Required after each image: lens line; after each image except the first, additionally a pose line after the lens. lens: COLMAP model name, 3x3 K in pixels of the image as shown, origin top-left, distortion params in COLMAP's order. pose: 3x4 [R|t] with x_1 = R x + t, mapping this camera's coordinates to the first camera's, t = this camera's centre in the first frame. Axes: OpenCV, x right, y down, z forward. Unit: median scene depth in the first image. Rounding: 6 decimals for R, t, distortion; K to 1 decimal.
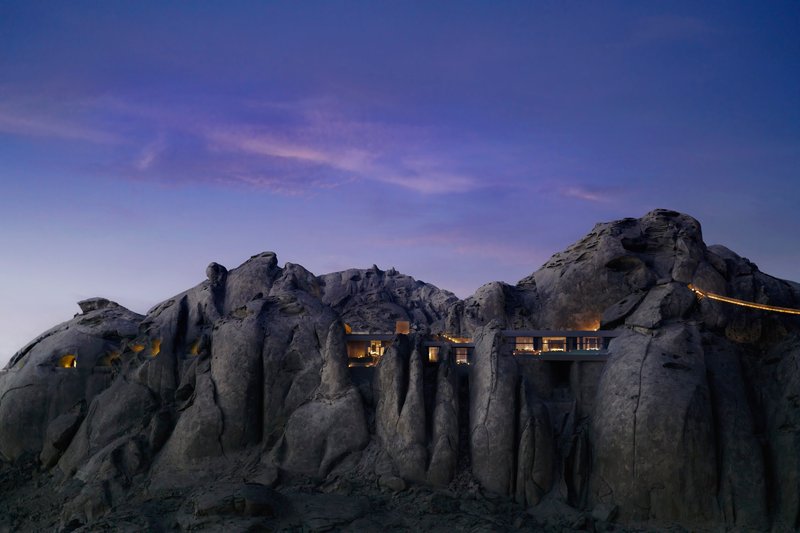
lens RADIAL K [[1652.8, 0, 396.7], [0, 1652.8, 269.7], [0, 0, 1]] dist [0.001472, 0.000000]
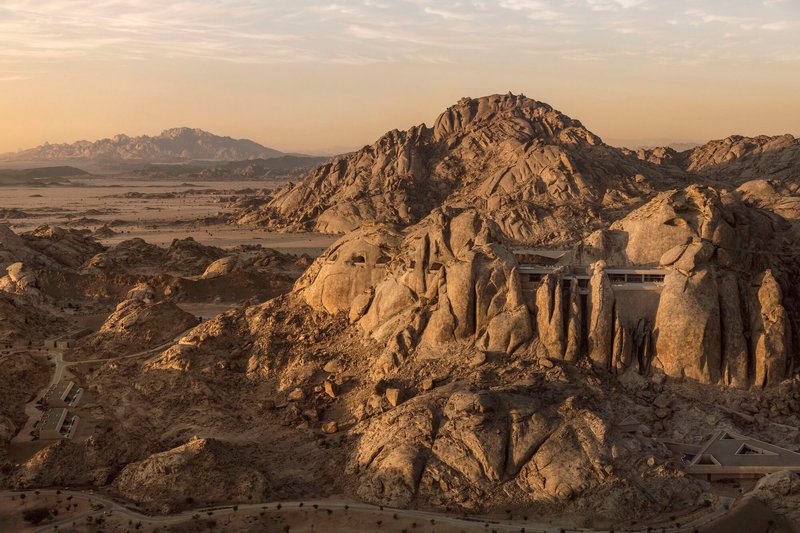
lens RADIAL K [[1095.1, 0, 395.7], [0, 1095.1, 266.9], [0, 0, 1]] dist [-0.003096, 0.000000]
pose [[0.994331, 0.011266, -0.105728, -0.040327], [0.010539, 0.979032, 0.203435, -0.224819], [0.105803, -0.203396, 0.973363, -0.212903]]
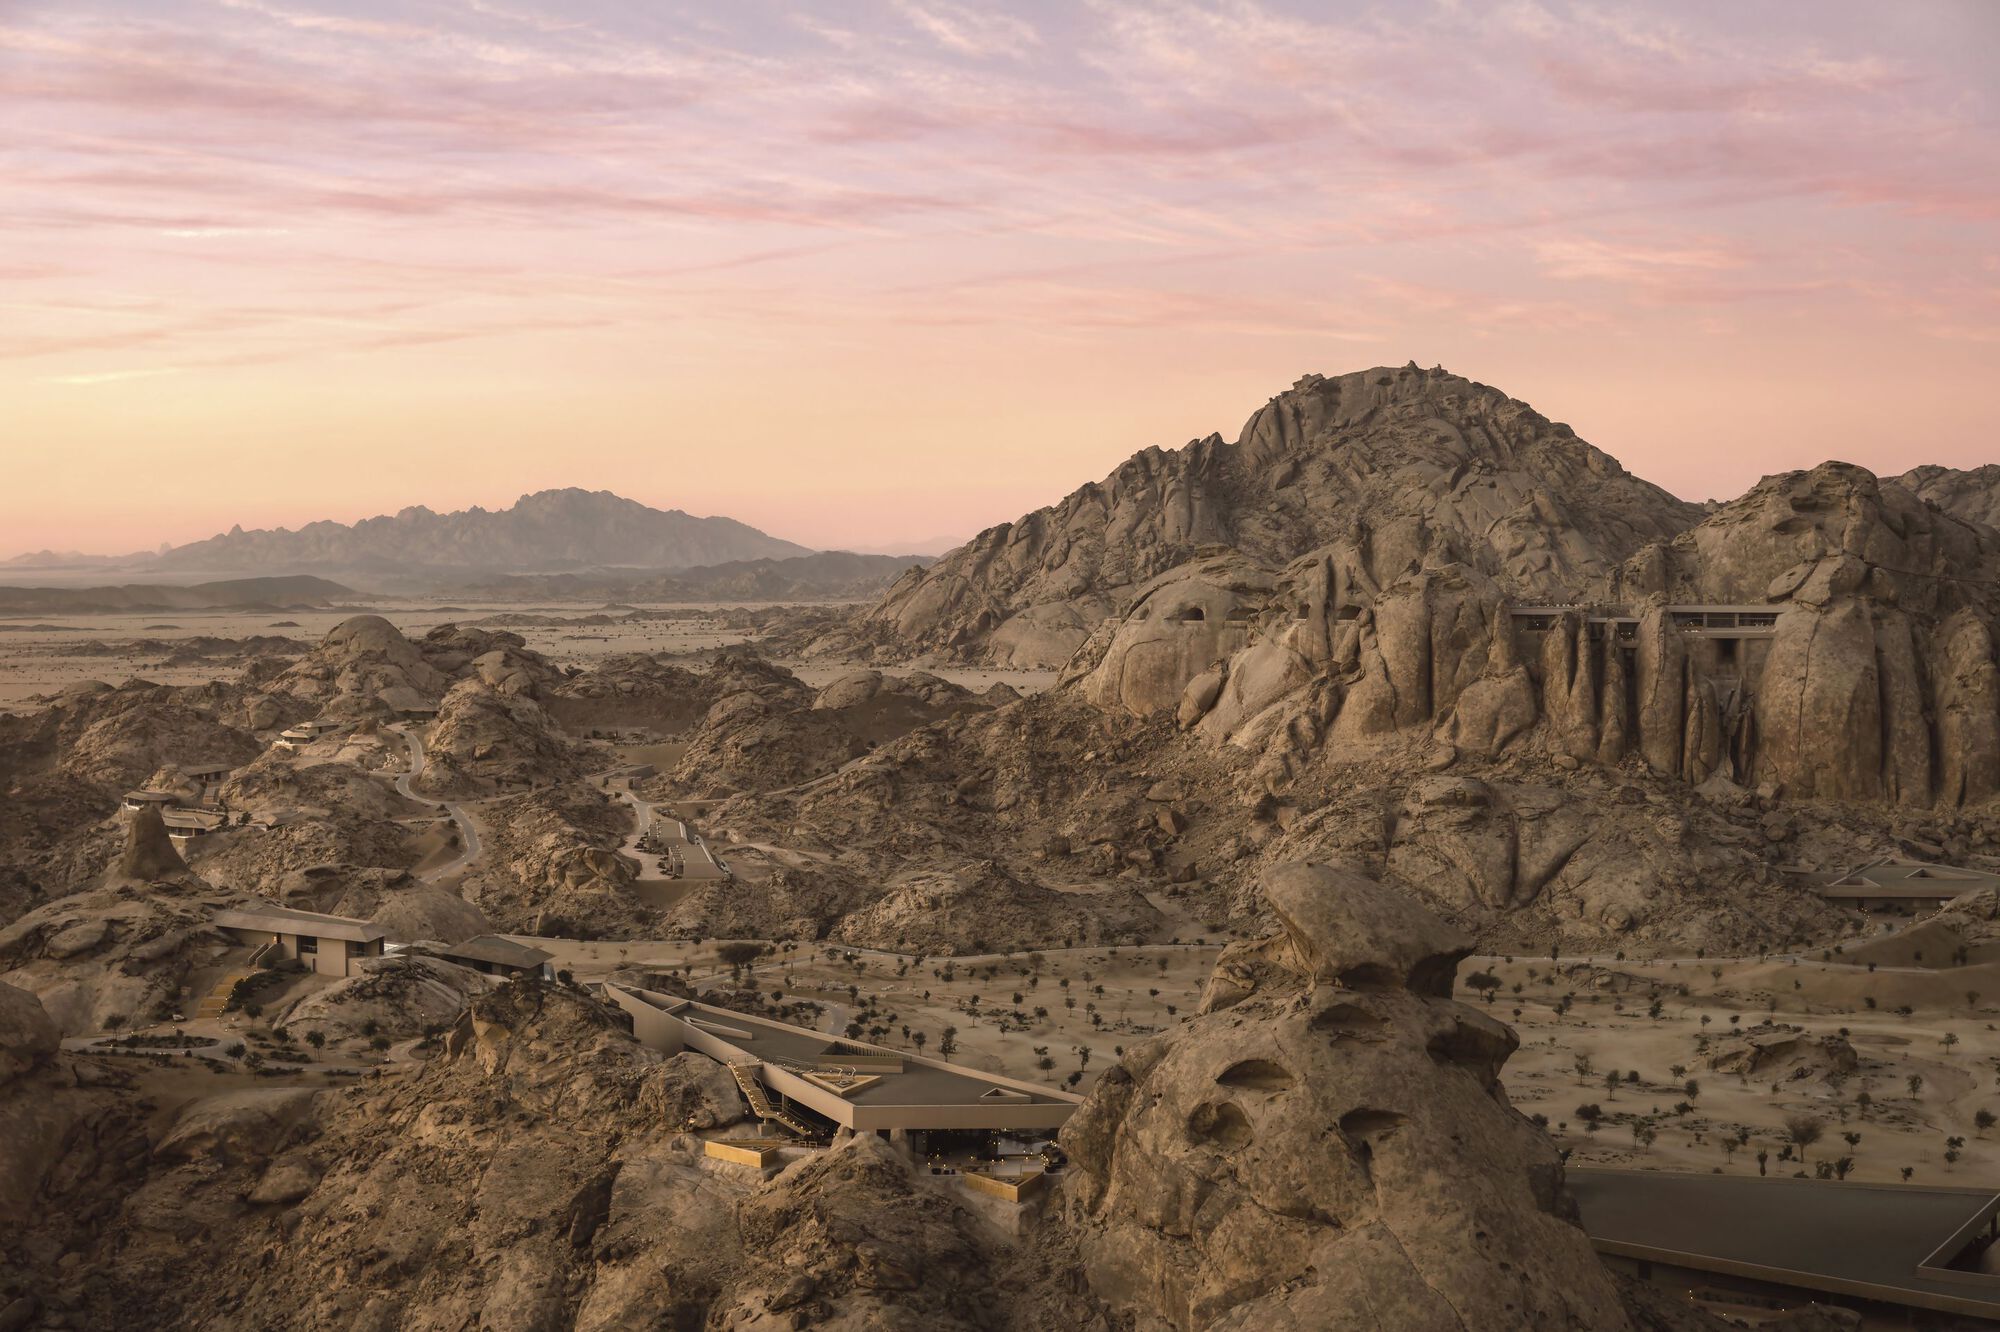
lens RADIAL K [[2737.7, 0, 989.6], [0, 2737.7, 663.9], [0, 0, 1]] dist [-0.003096, 0.000000]
pose [[0.990069, 0.003794, -0.140532, -0.115005], [0.016076, 0.990022, 0.139991, -0.175420], [0.139661, -0.140860, 0.980129, -0.726379]]
